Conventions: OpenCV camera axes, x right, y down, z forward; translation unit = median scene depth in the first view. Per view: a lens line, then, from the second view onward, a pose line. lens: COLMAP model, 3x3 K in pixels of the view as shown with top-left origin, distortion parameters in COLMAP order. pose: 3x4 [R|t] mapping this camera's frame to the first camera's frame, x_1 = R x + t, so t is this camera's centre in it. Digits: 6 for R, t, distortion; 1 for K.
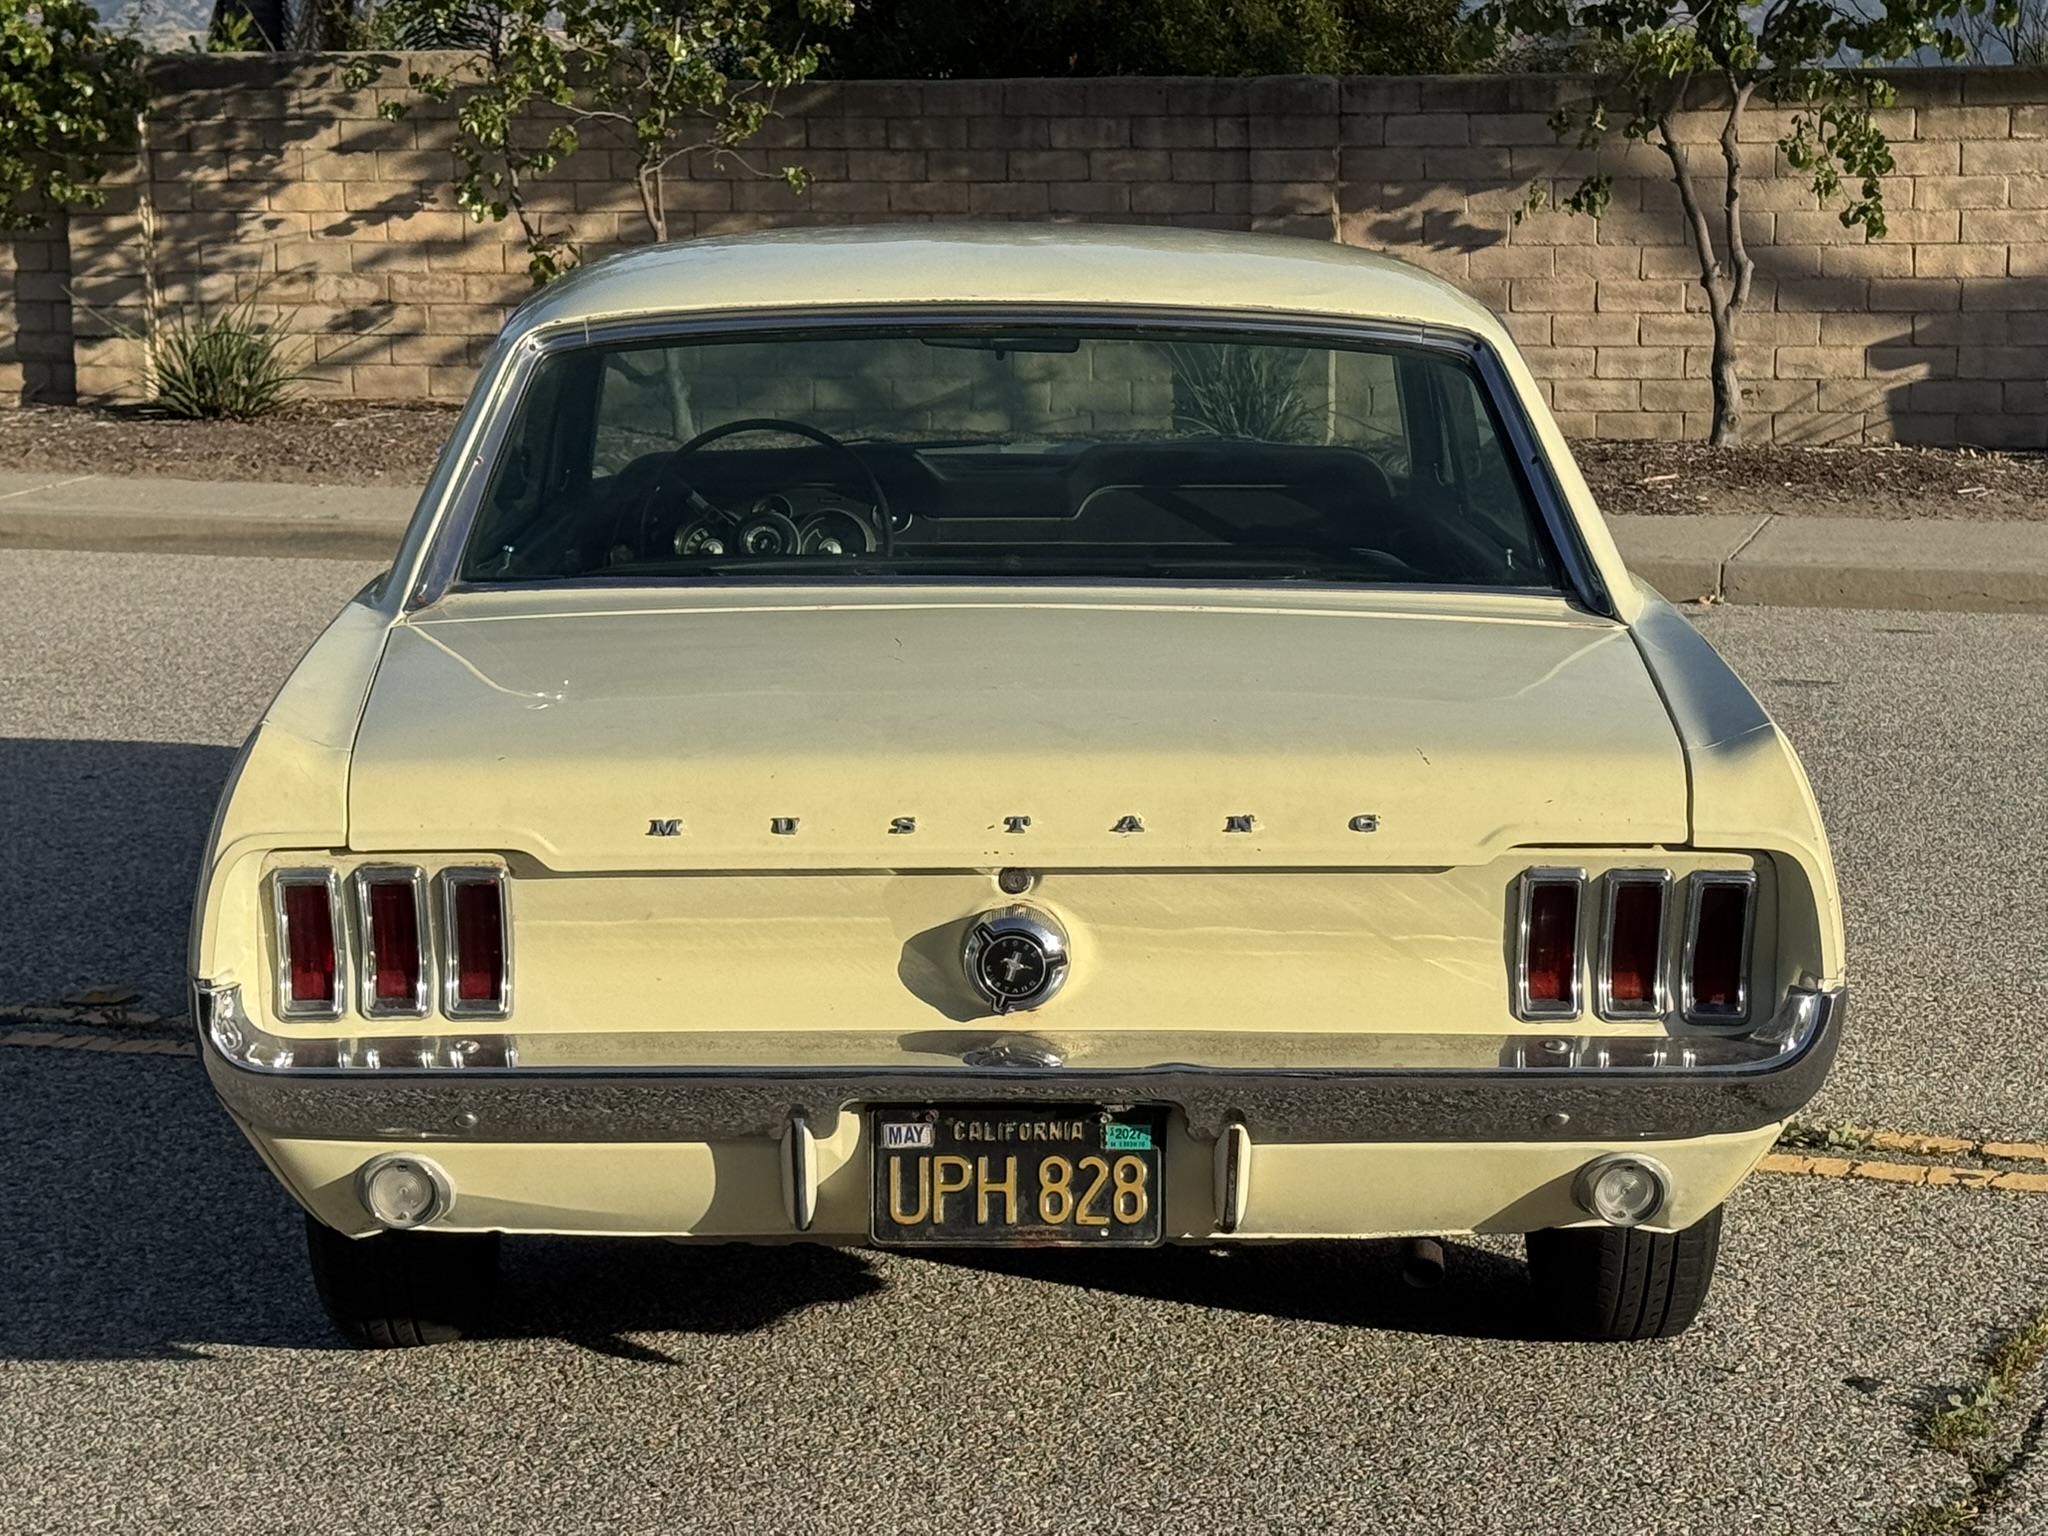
lens RADIAL K [[4307.8, 0, 1026.4], [0, 4307.8, 763.9], [0, 0, 1]] dist [0.171826, 0.000000]
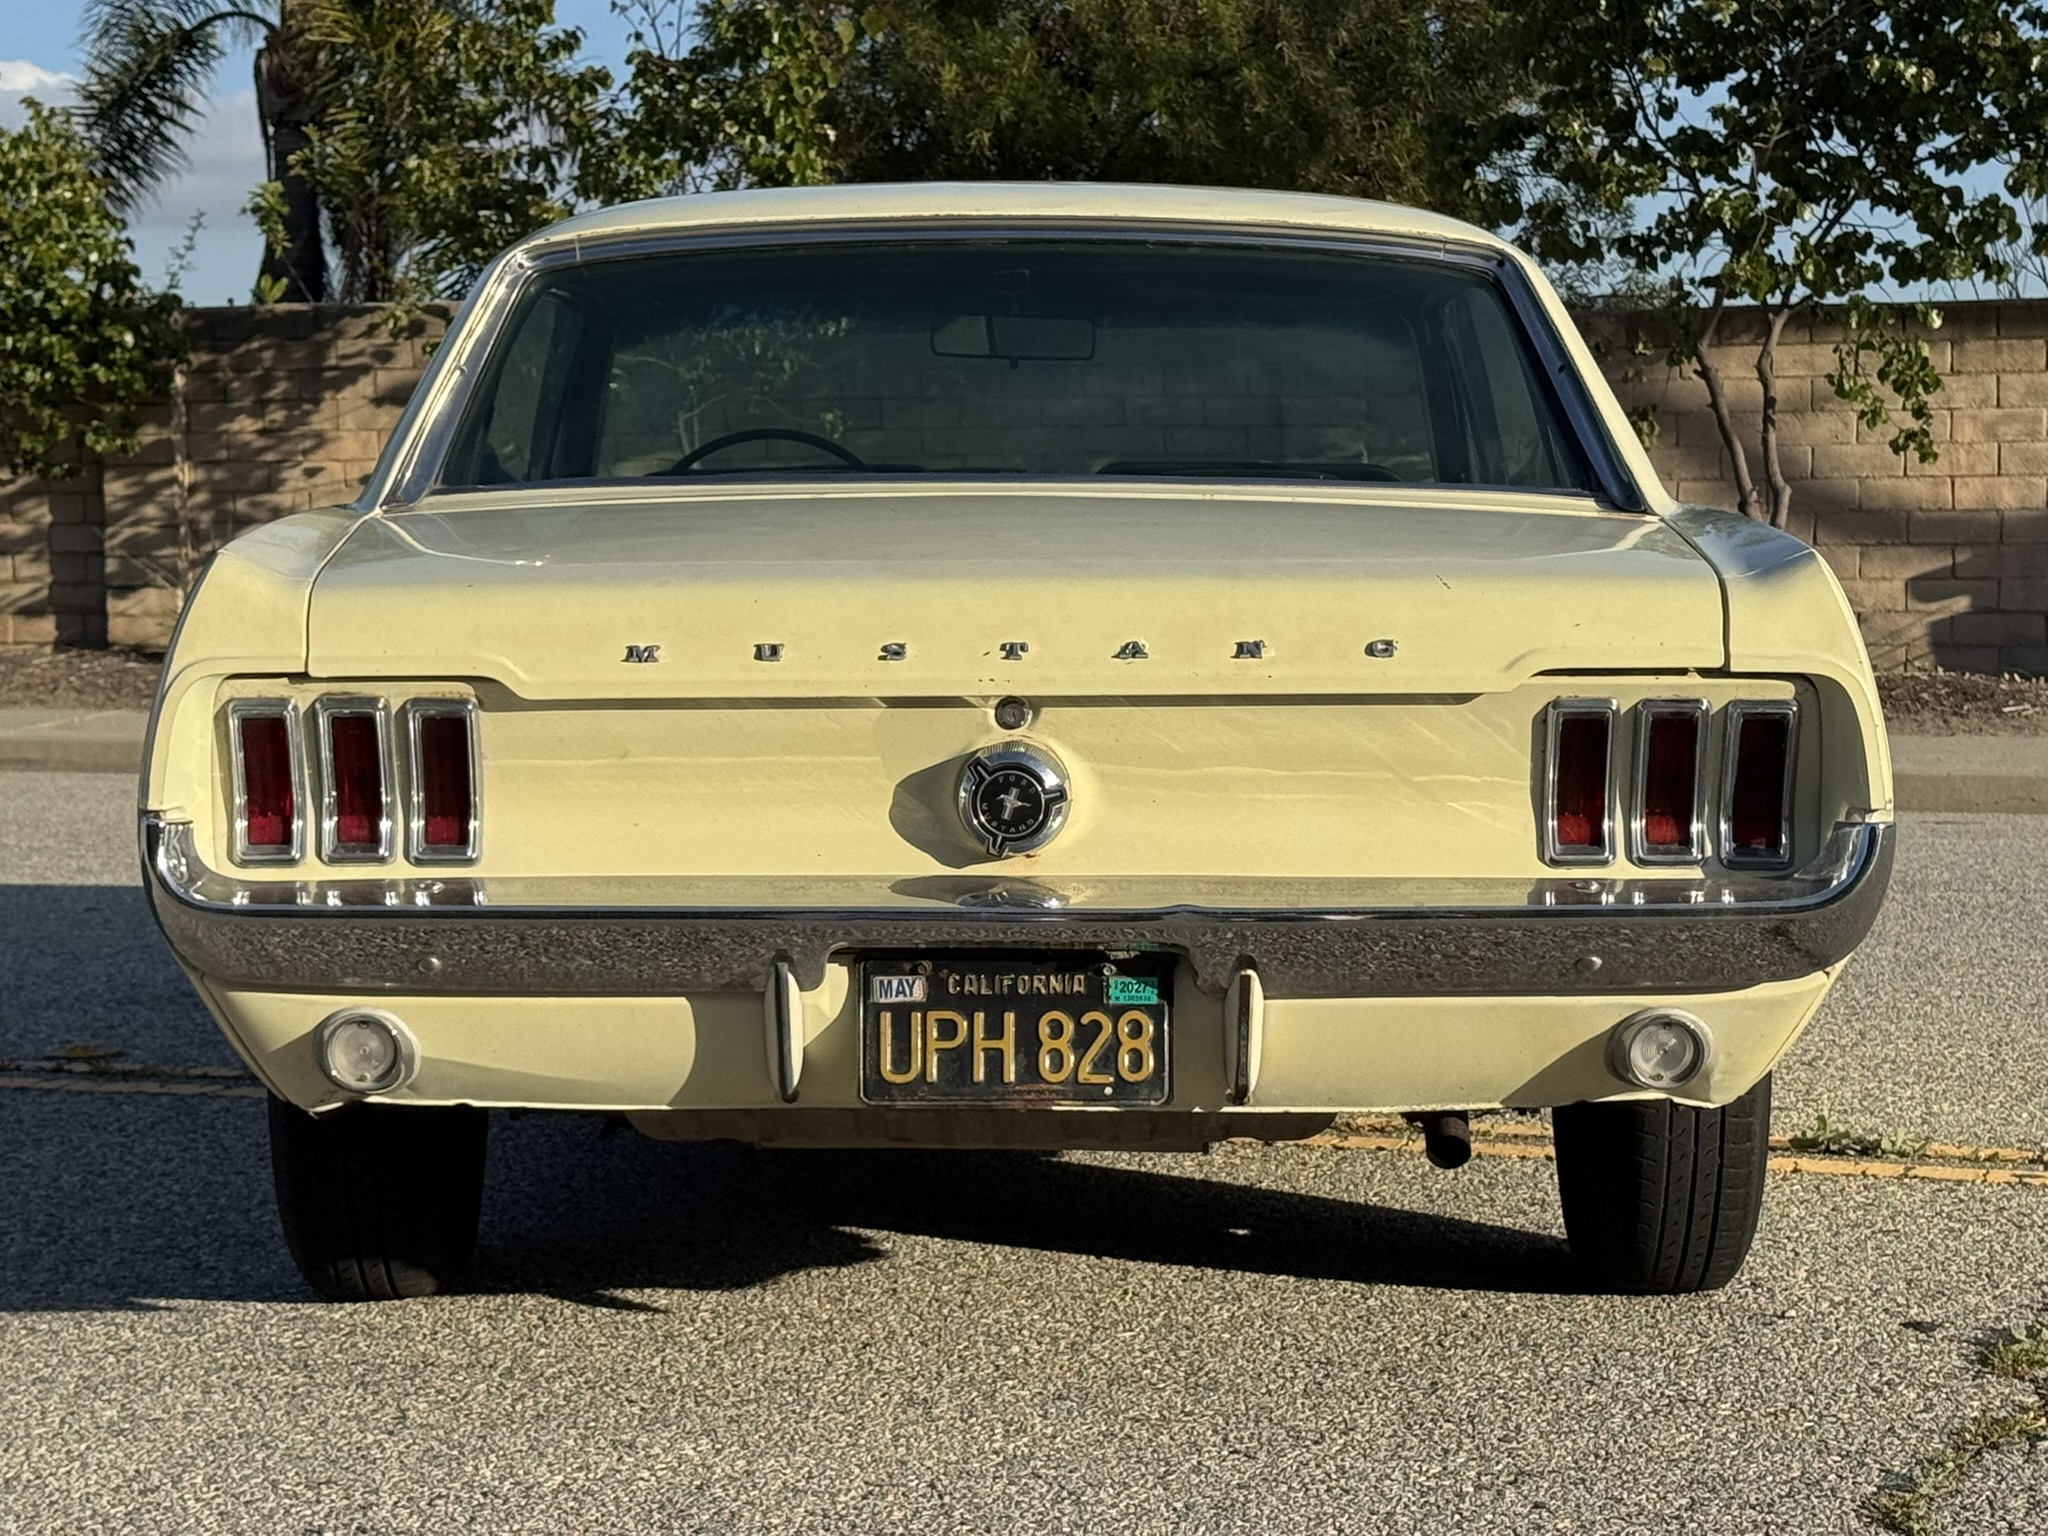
lens RADIAL K [[4307.8, 0, 1027.6], [0, 4307.8, 772.0], [0, 0, 1]] dist [0.171826, 0.000000]
pose [[0.999944, -0.001775, -0.010402, 0.009697], [0.000909, 0.996581, -0.082615, 0.108464], [0.010513, 0.082600, 0.996527, 0.053983]]
